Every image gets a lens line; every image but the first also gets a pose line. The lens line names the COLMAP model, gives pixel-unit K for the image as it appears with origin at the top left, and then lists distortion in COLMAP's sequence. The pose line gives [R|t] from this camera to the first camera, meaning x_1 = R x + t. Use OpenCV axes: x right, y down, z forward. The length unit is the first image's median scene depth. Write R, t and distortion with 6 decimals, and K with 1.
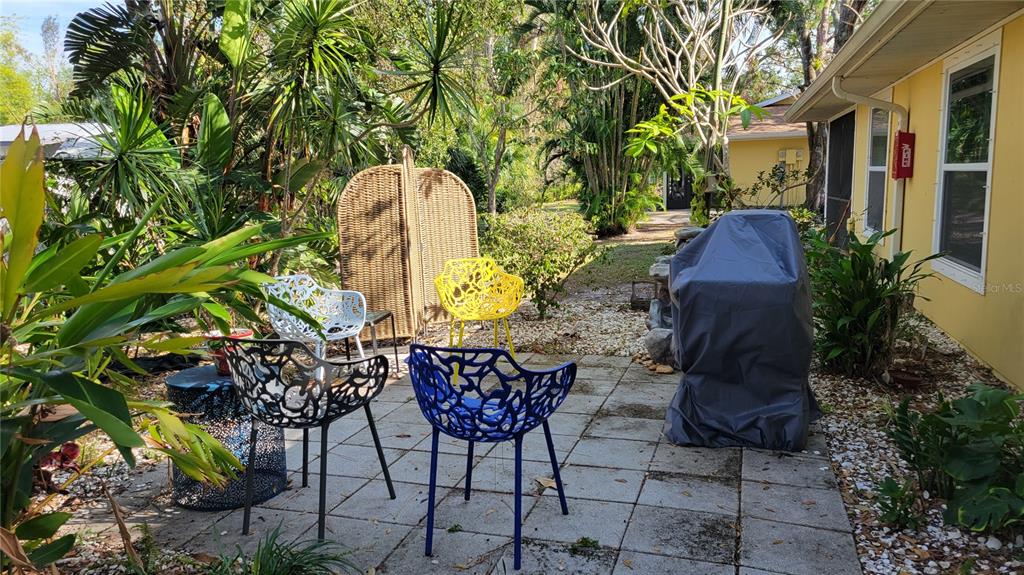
lens RADIAL K [[763.0, 0, 511.2], [0, 763.0, 286.2], [0, 0, 1]] dist [0.066822, -0.043073]
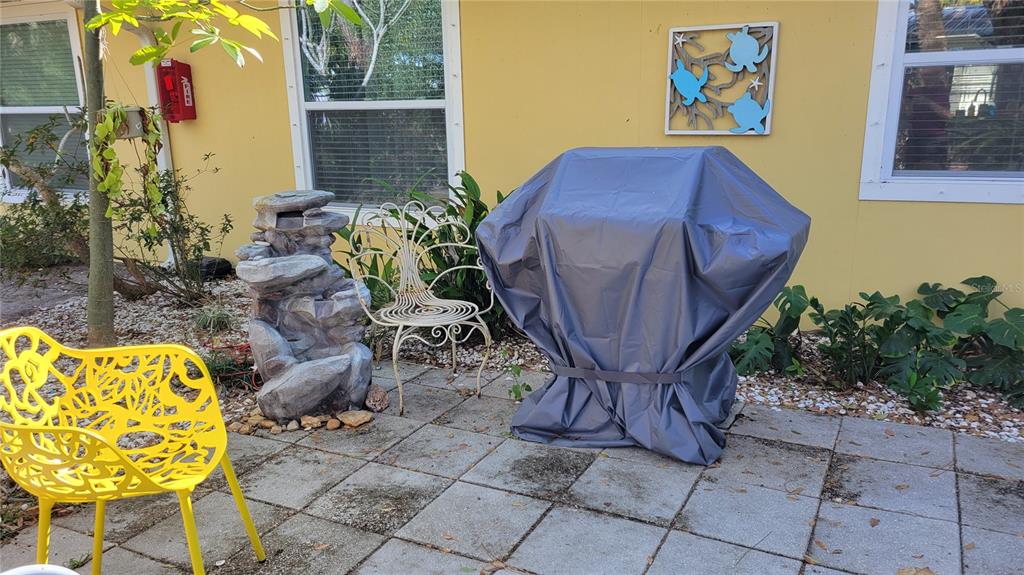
lens RADIAL K [[763.0, 0, 513.3], [0, 763.0, 288.3], [0, 0, 1]] dist [0.066822, -0.043073]
pose [[0.185476, -0.217356, 0.958308, -0.459130], [0.152899, 0.969735, 0.190355, -0.122570], [-0.970681, 0.111218, 0.213096, 0.911417]]
